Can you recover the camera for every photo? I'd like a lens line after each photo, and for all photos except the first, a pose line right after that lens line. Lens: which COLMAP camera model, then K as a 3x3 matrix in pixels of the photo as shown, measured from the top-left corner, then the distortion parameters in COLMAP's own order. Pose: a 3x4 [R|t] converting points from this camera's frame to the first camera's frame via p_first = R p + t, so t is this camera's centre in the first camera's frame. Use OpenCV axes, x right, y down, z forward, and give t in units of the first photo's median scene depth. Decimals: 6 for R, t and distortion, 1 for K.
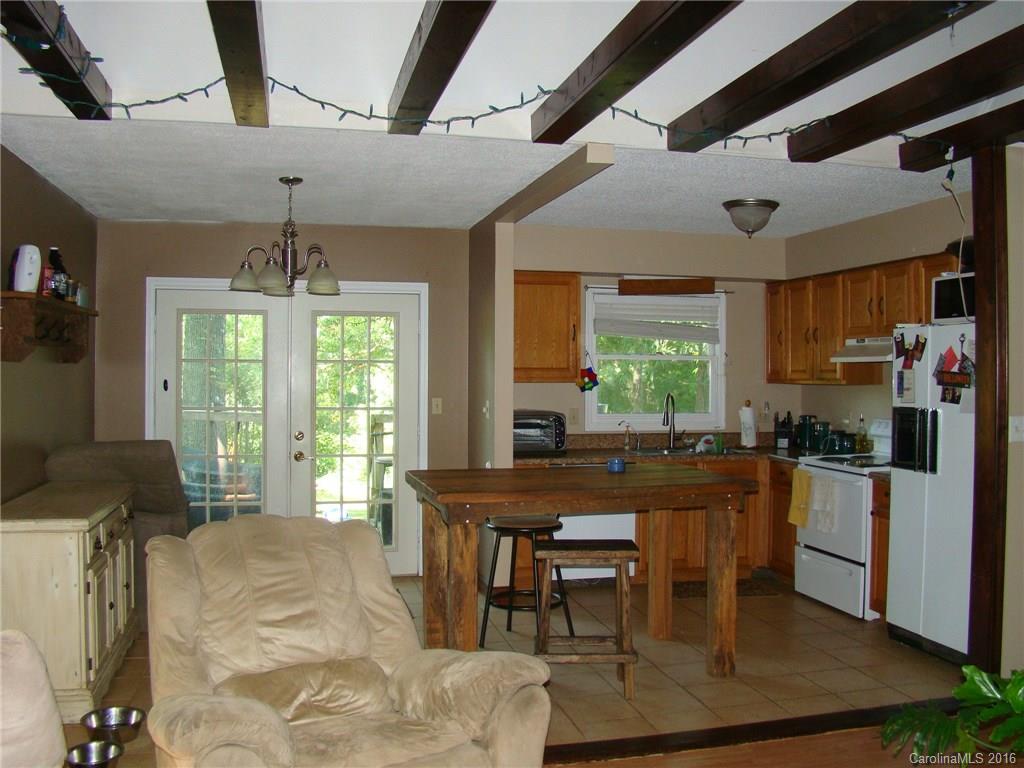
lens RADIAL K [[939.1, 0, 513.2], [0, 939.1, 368.9], [0, 0, 1]] dist [-0.205198, 0.004824]
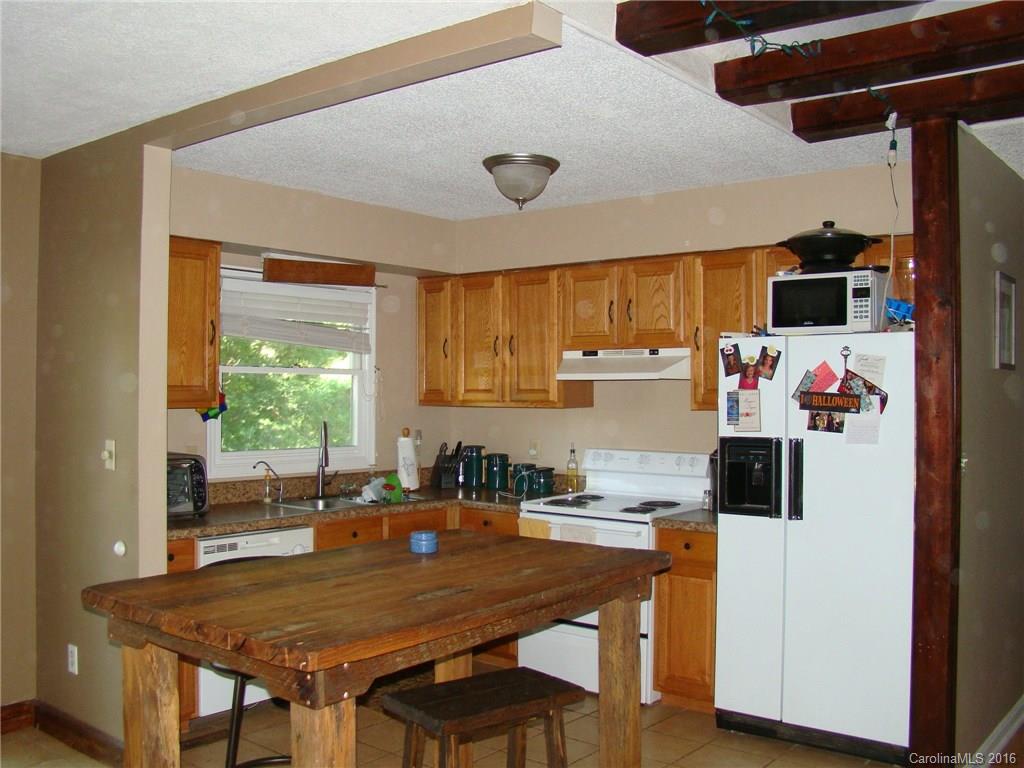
lens RADIAL K [[978.8, 0, 512.0], [0, 978.8, 384.0], [0, 0, 1]] dist [-0.174663, 0.122445]
pose [[0.787534, 0.004839, 0.616253, -0.207734], [-0.003713, 0.999988, -0.003108, -0.000919], [-0.616260, 0.000160, 0.787542, 0.368262]]
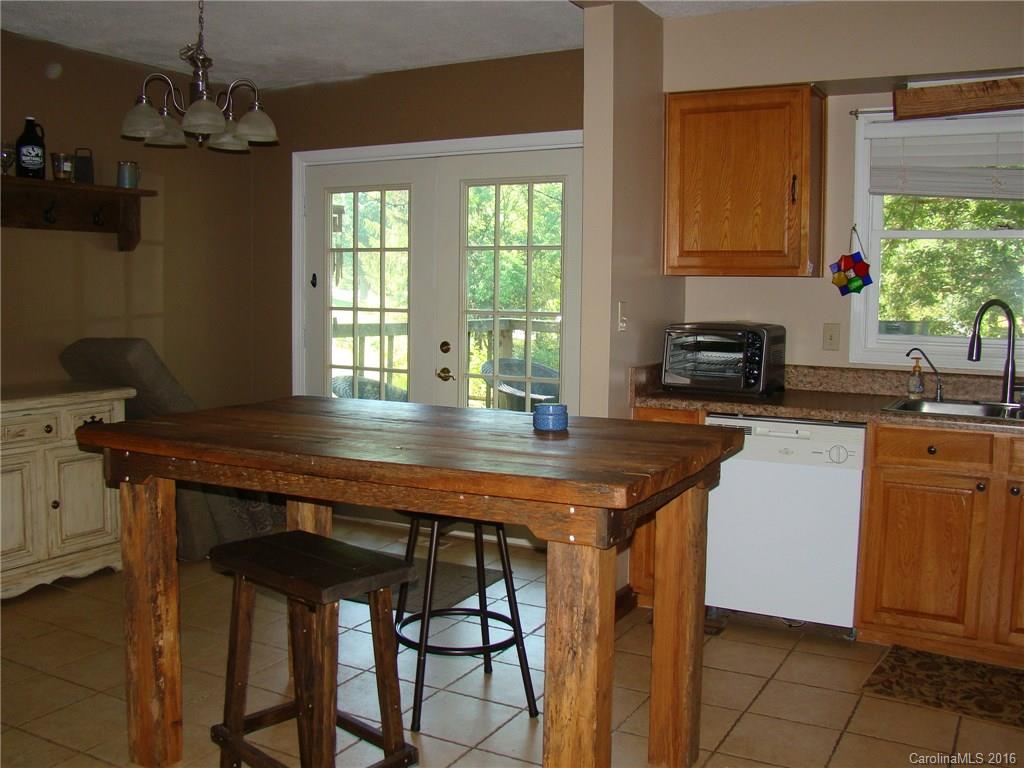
lens RADIAL K [[978.8, 0, 512.0], [0, 978.8, 384.0], [0, 0, 1]] dist [-0.174663, 0.122445]
pose [[0.740562, 0.069658, -0.668368, 0.374098], [-0.006412, 0.995300, 0.096627, 0.027007], [0.671958, -0.067273, 0.737528, 0.484610]]
